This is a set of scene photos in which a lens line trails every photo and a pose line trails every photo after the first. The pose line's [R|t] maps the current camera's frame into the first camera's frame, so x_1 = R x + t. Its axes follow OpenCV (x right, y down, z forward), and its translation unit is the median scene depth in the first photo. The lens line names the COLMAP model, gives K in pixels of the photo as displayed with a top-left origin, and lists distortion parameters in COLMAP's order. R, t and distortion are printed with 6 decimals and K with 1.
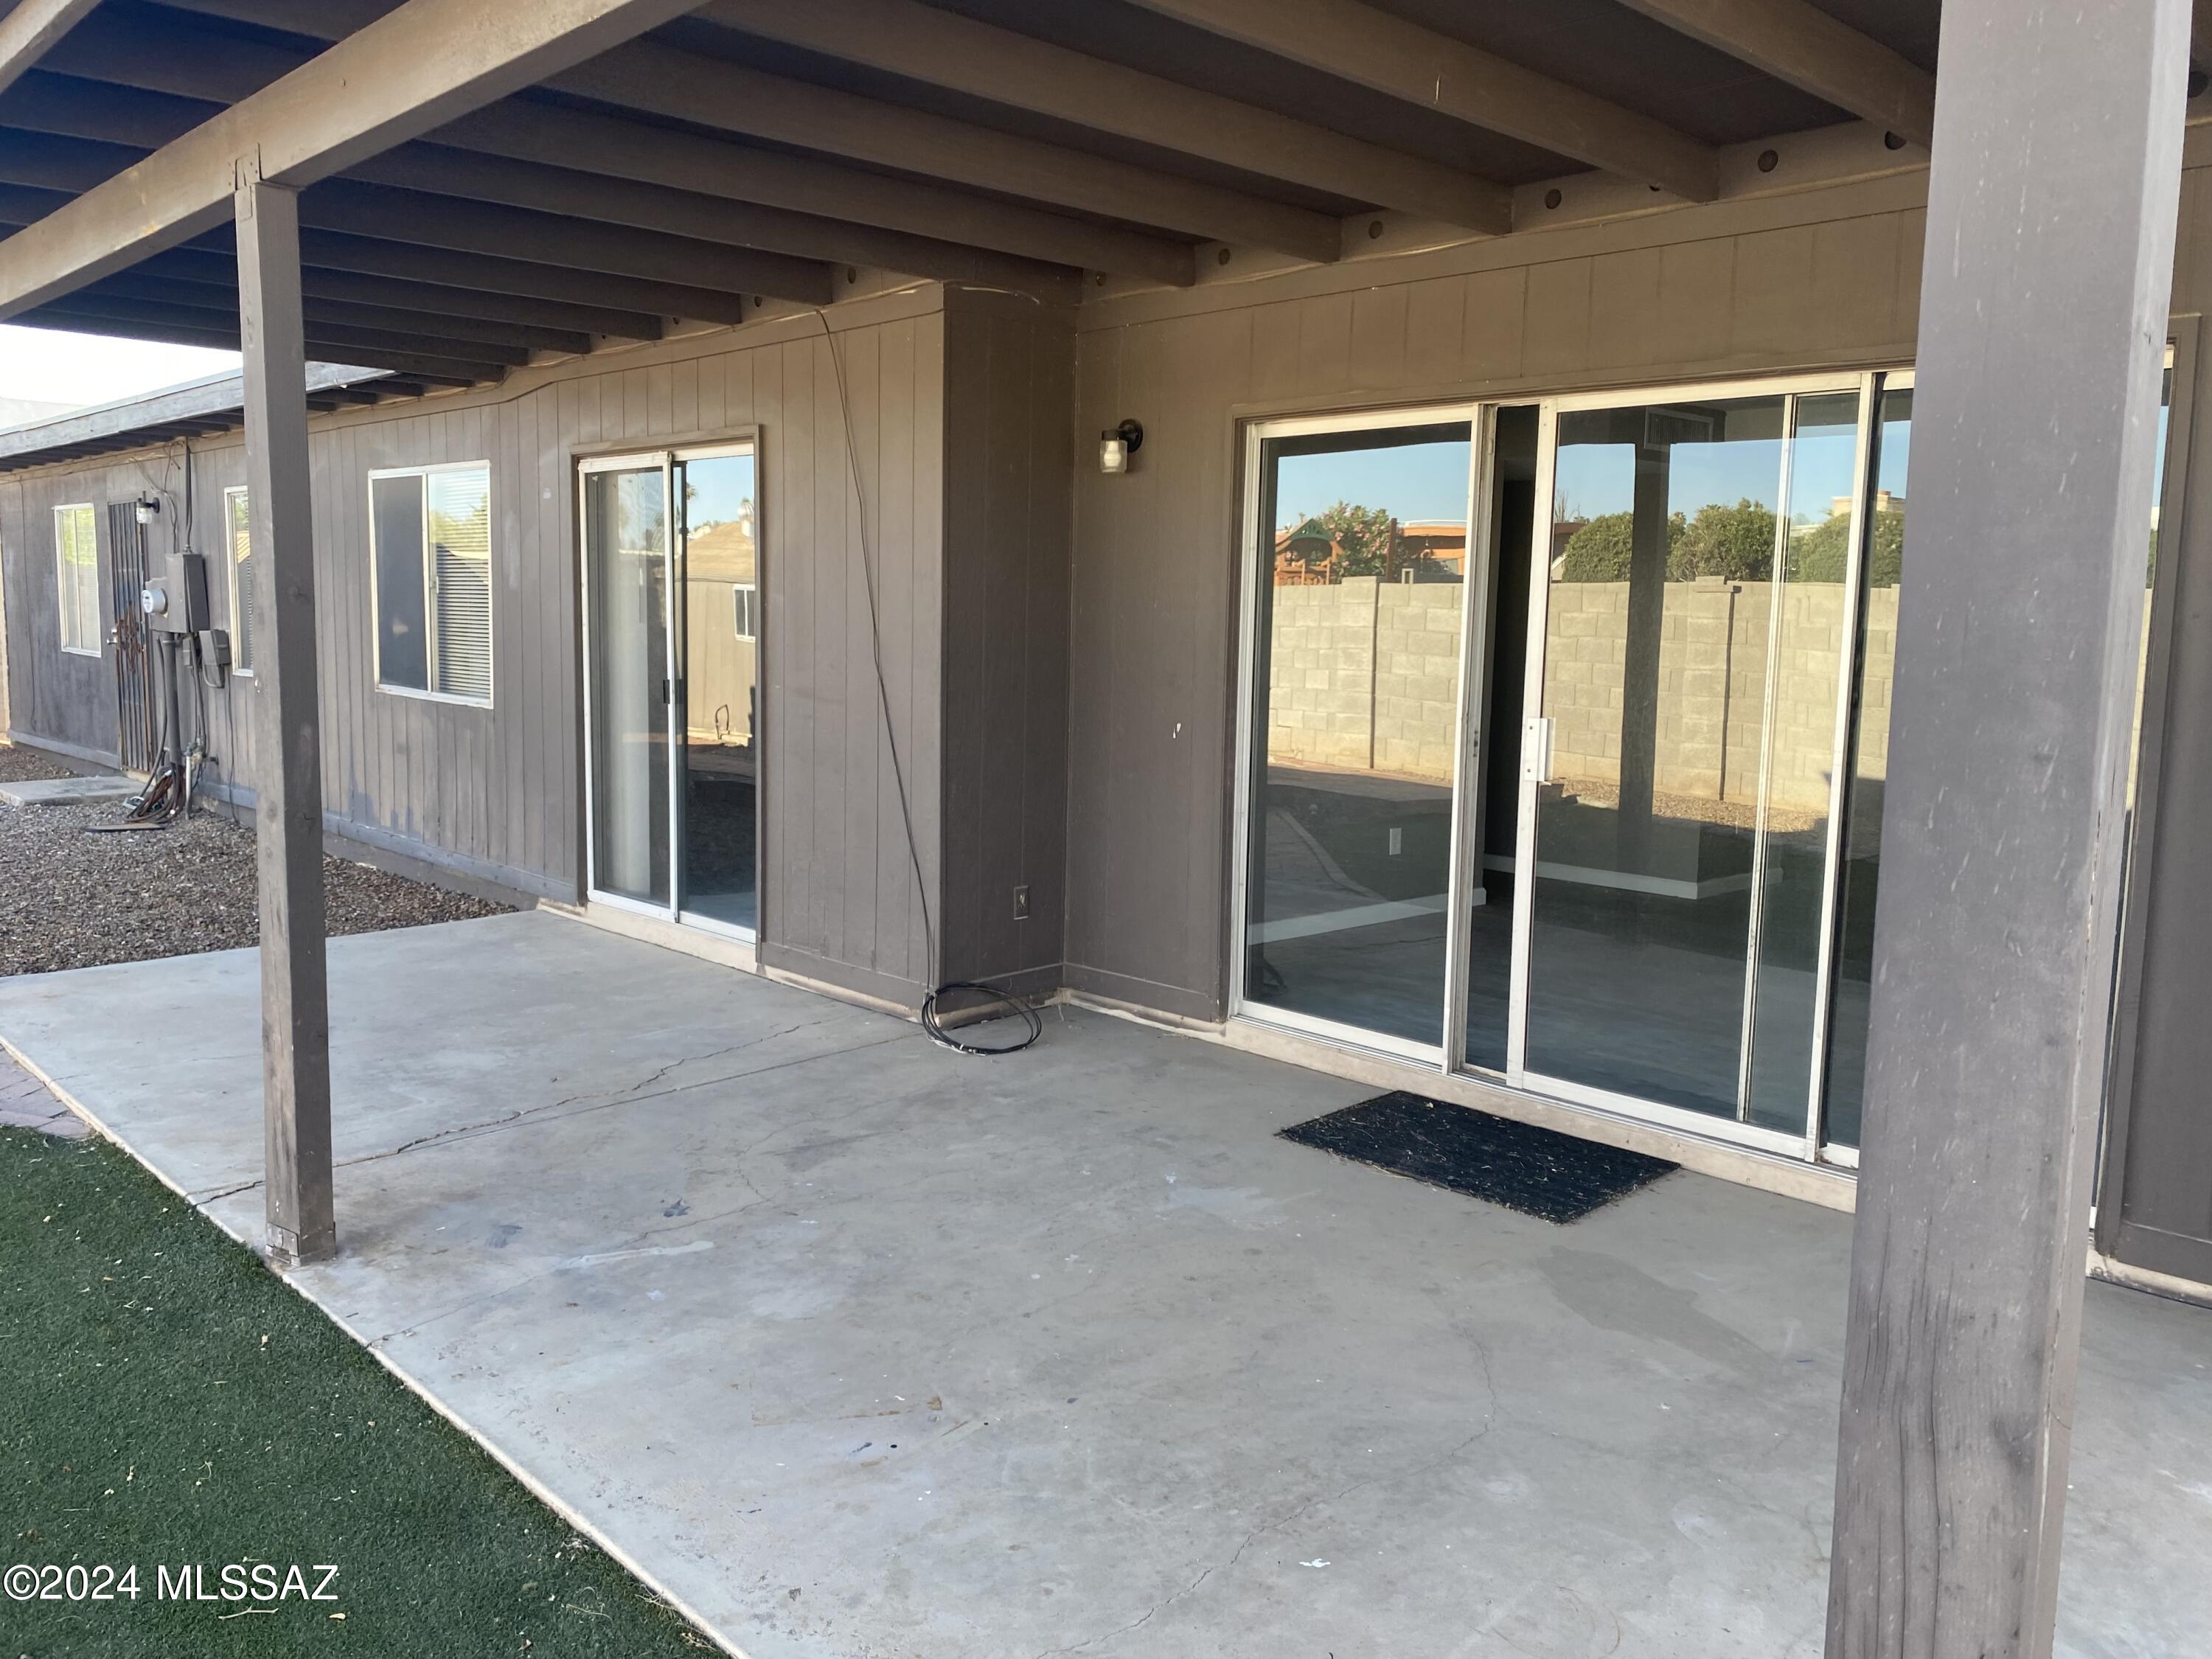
lens RADIAL K [[1689.8, 0, 1105.1], [0, 1689.8, 799.4], [0, 0, 1]] dist [0.013010, 0.000372]
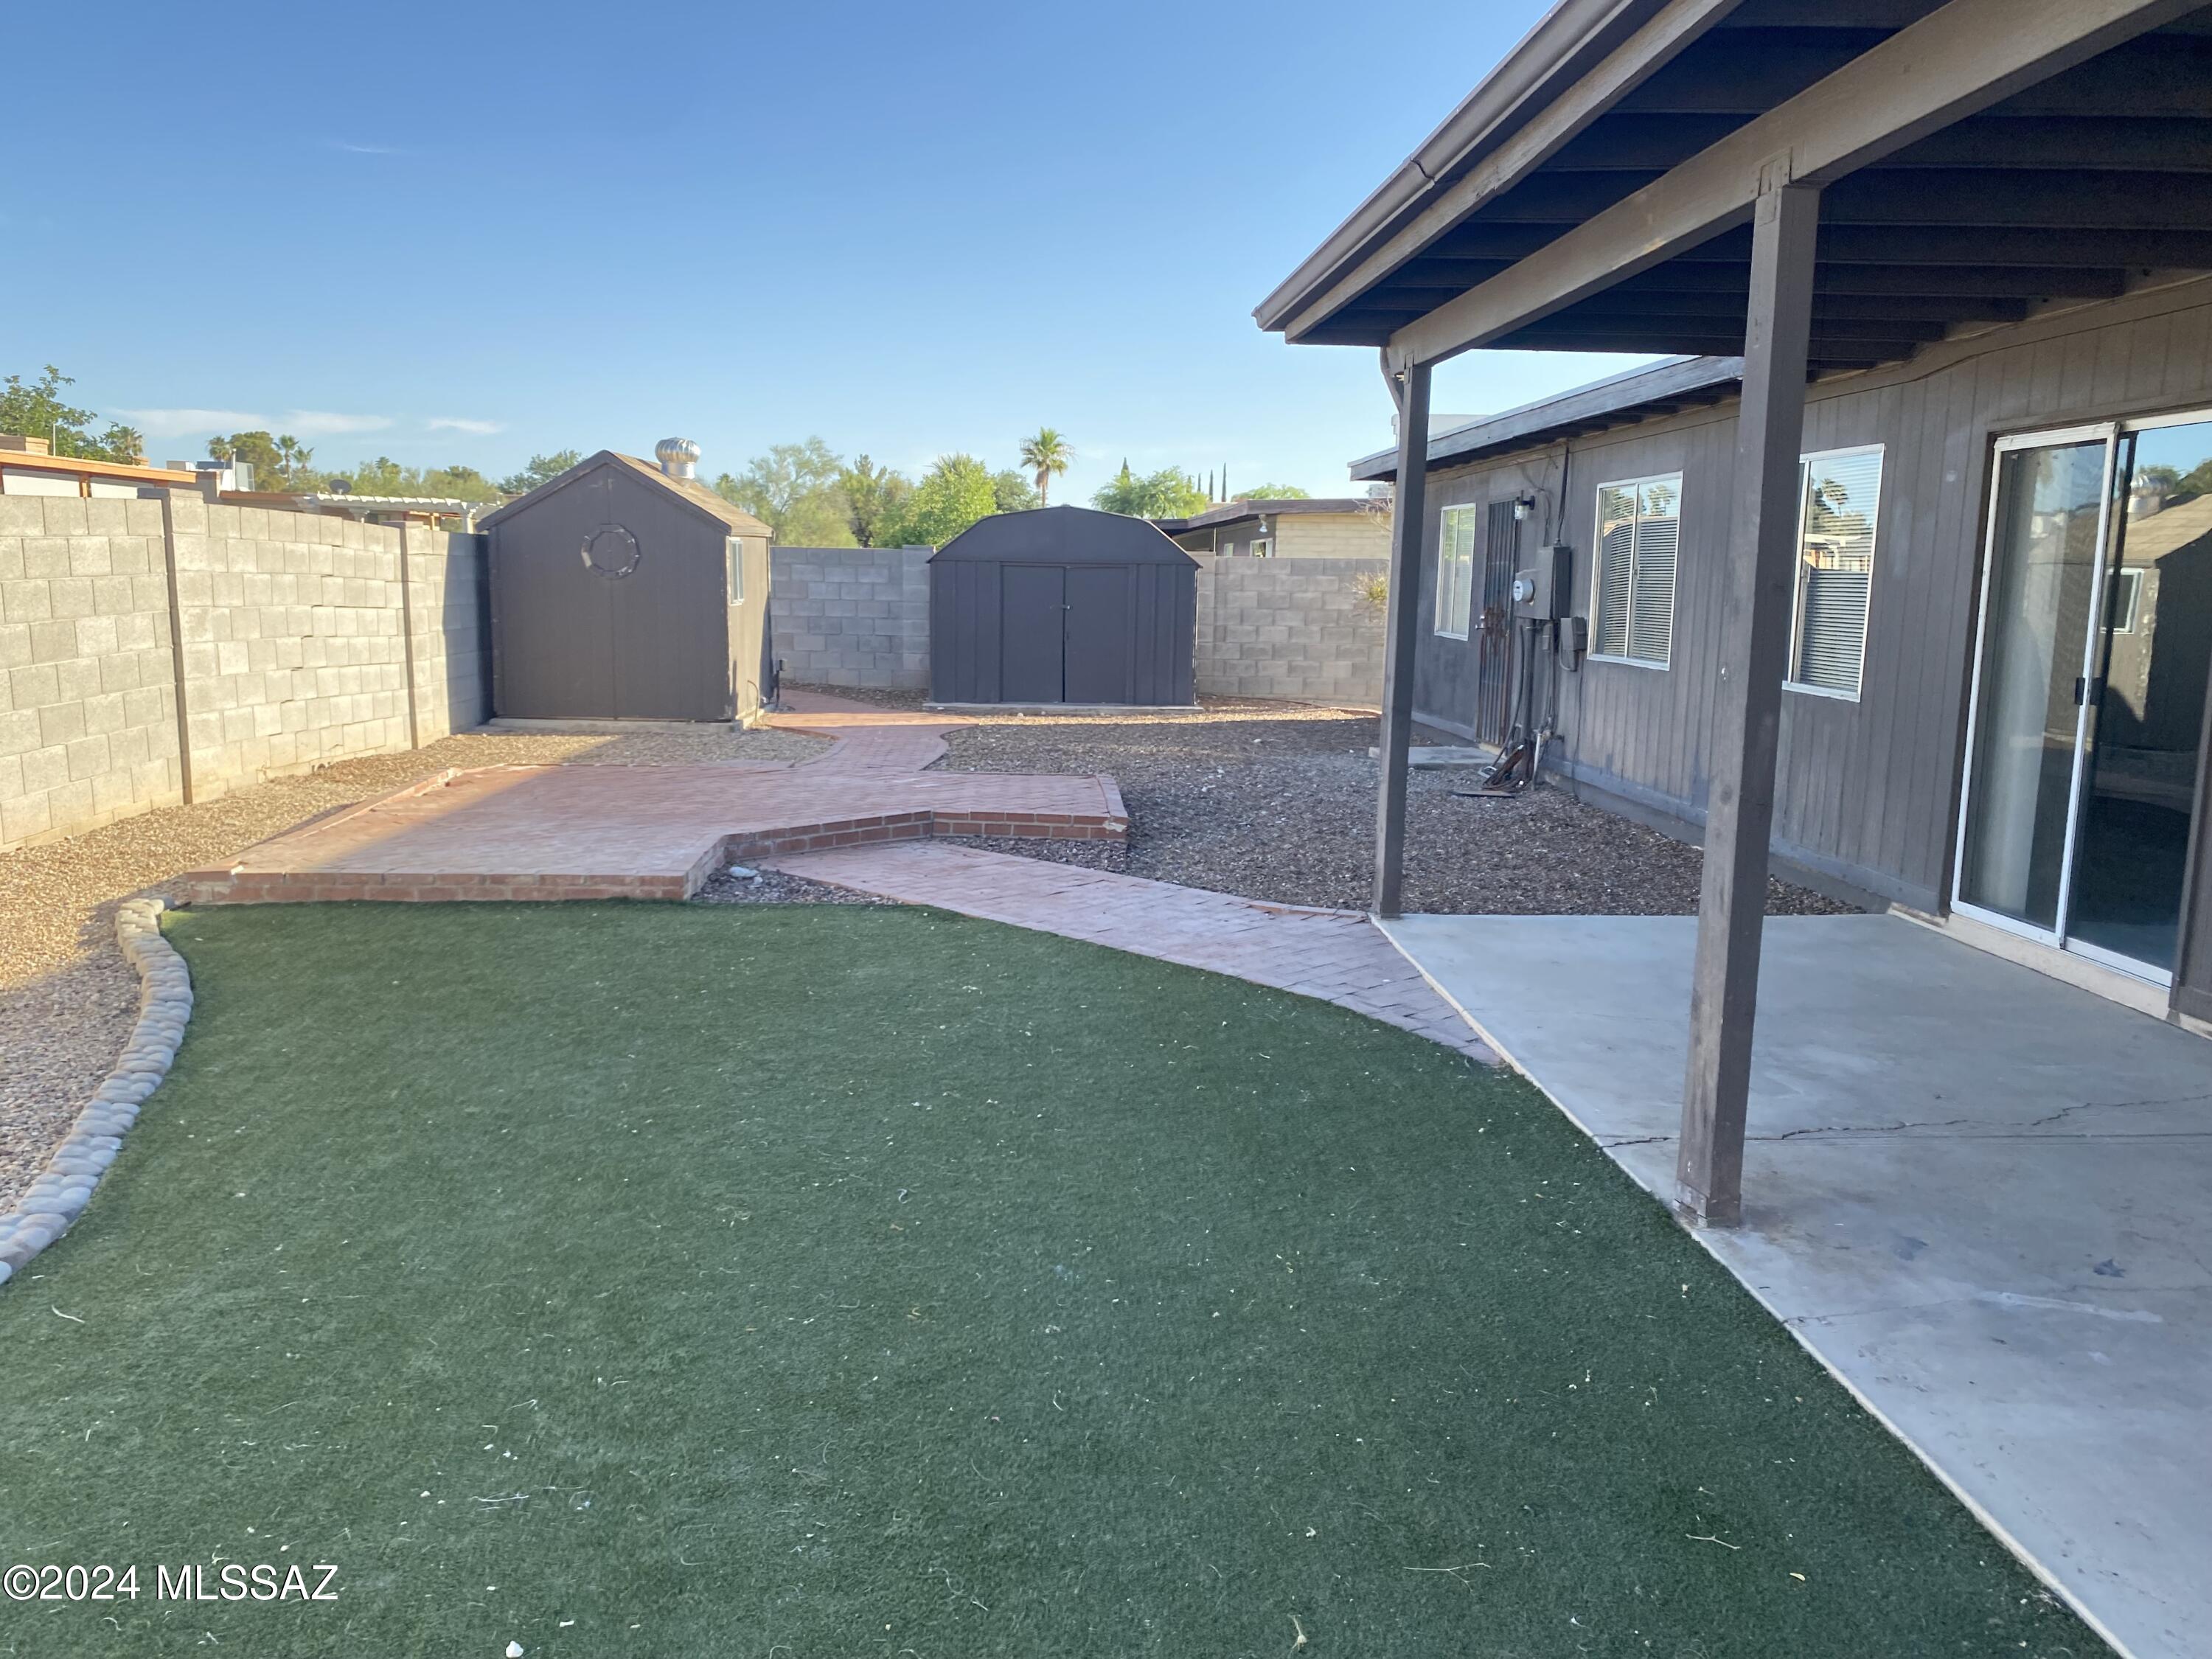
lens RADIAL K [[1707.7, 0, 1106.0], [0, 1707.7, 829.5], [0, 0, 1]] dist [0.026909, -0.014254]
pose [[0.752251, 0.093180, -0.652254, -0.069837], [-0.078356, 0.995576, 0.051858, 0.003087], [0.654201, 0.012097, 0.756224, -0.041578]]
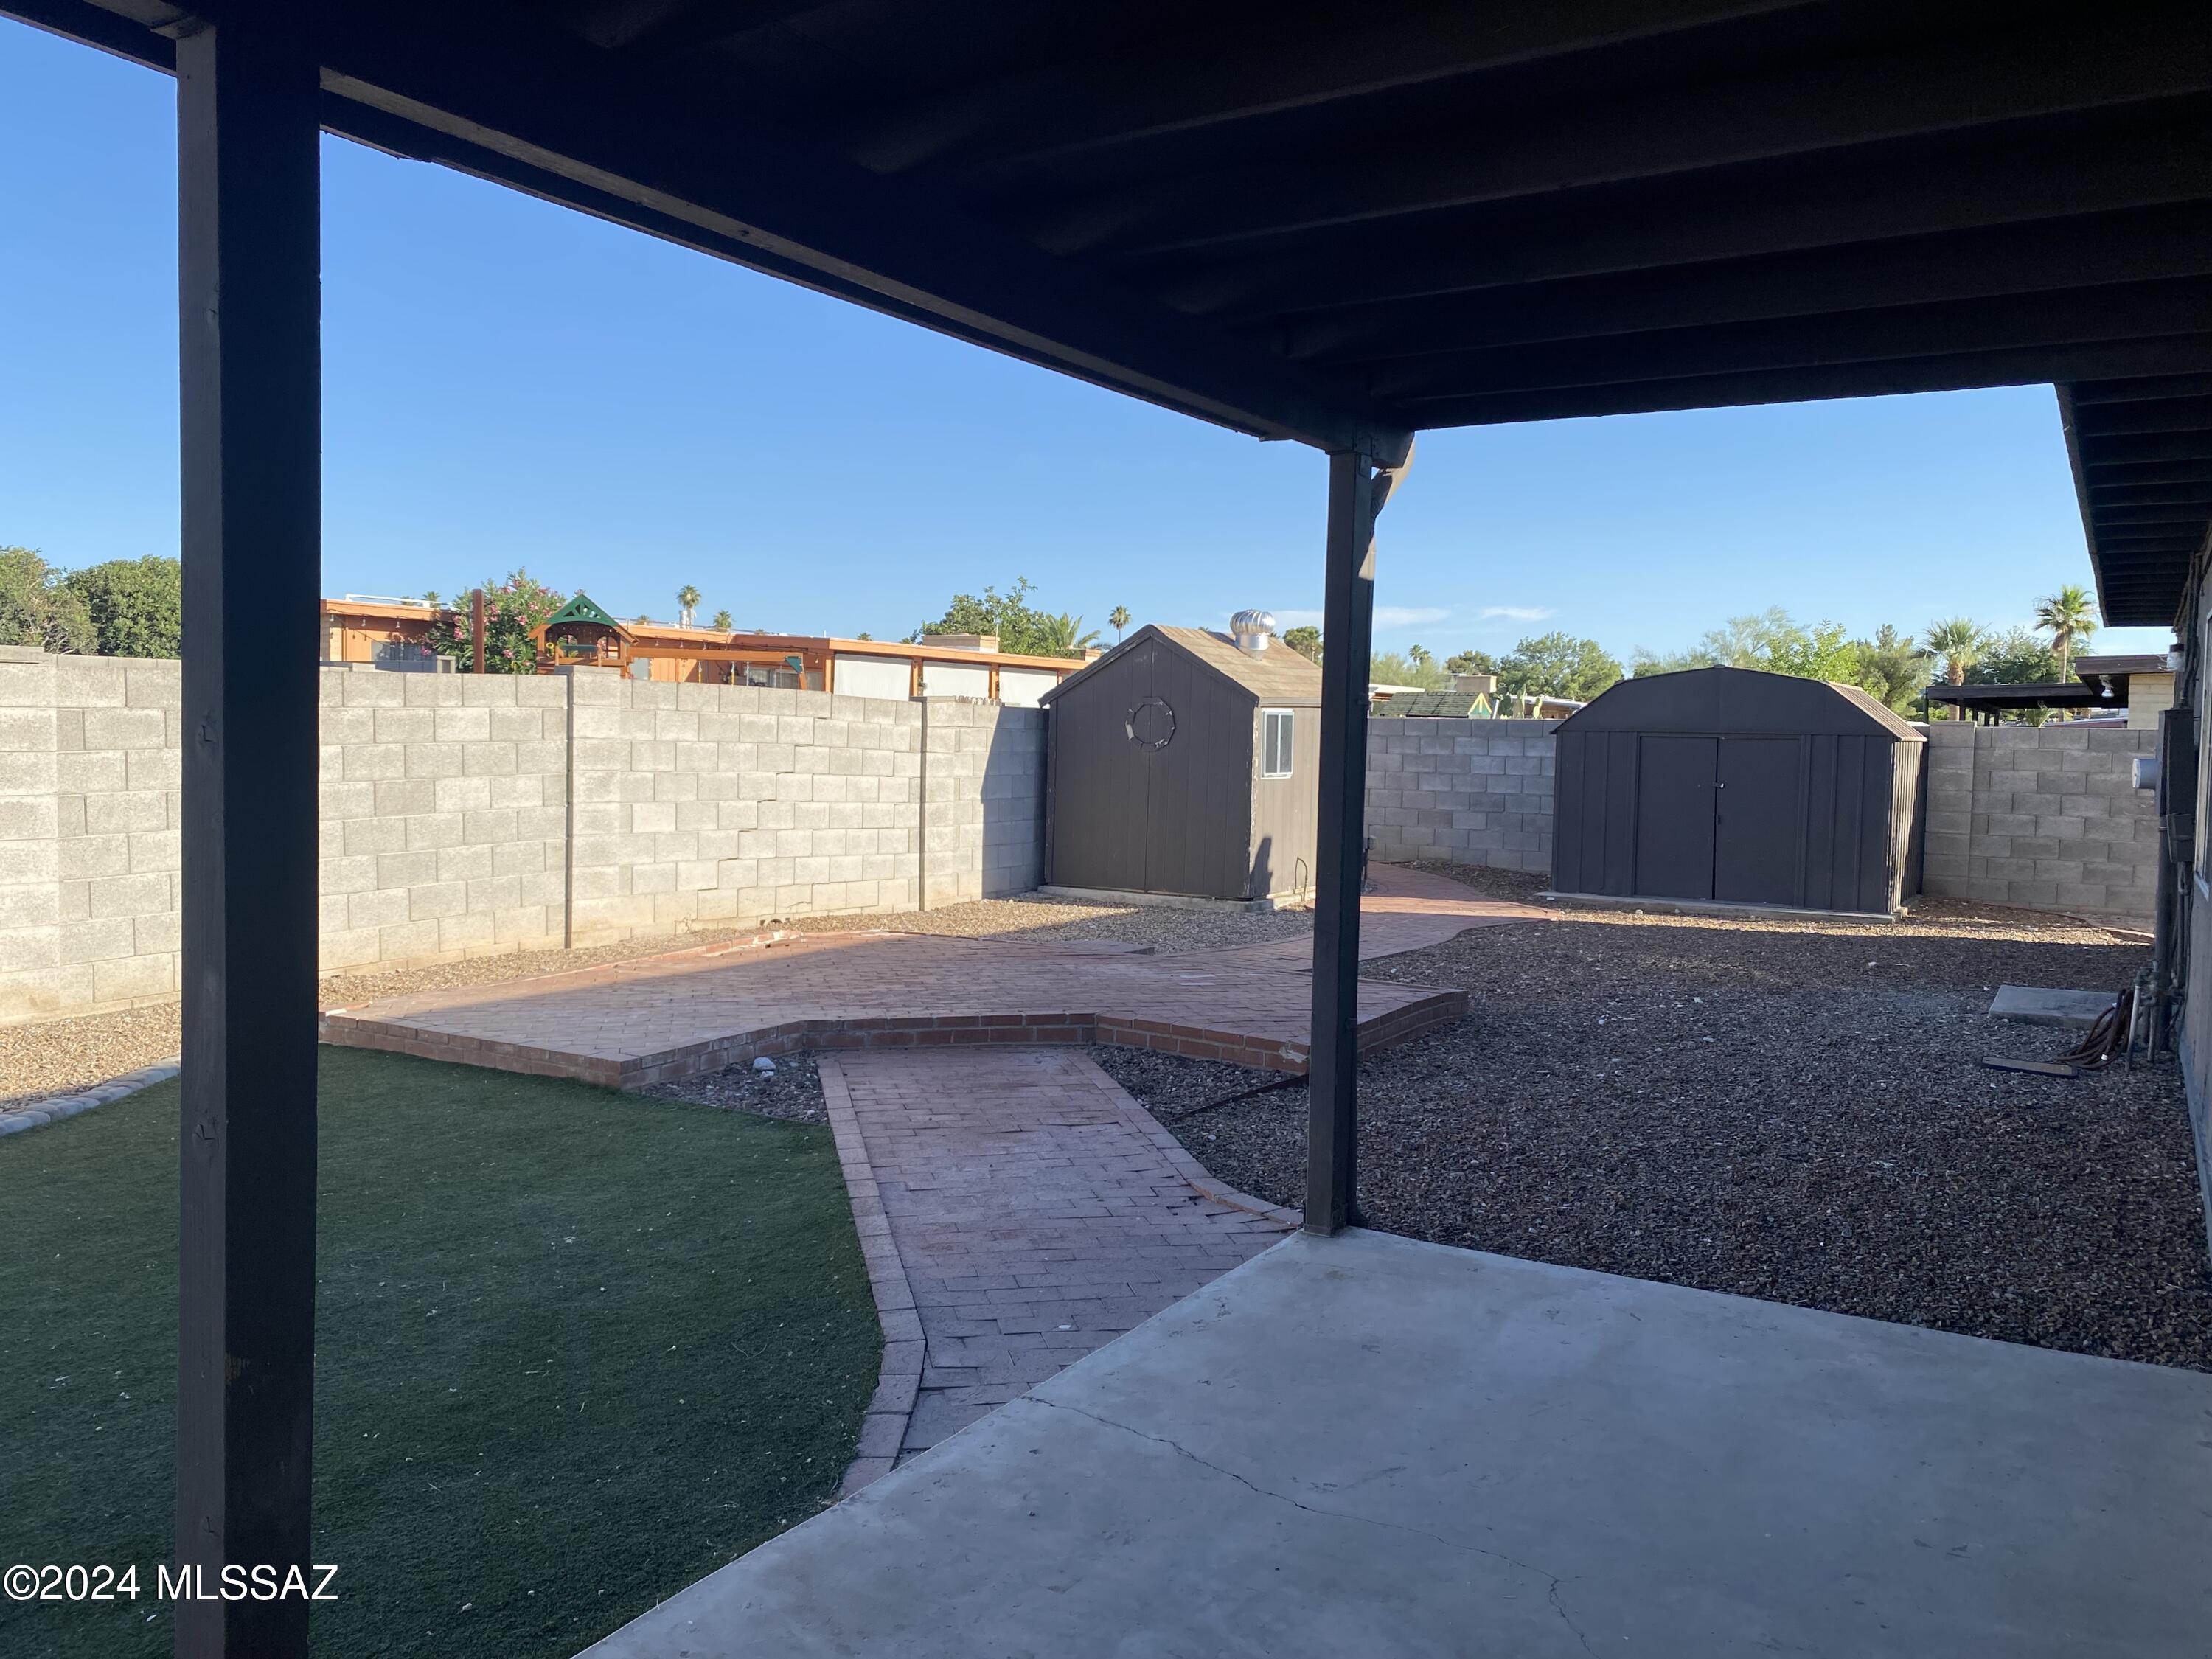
lens RADIAL K [[1695.2, 0, 1106.0], [0, 1695.2, 829.5], [0, 0, 1]] dist [0.076820, -0.154124]
pose [[0.259558, 0.042622, -0.964787, 0.120288], [-0.123374, 0.992303, 0.010646, -0.111075], [0.957814, 0.116267, 0.262818, 0.955824]]
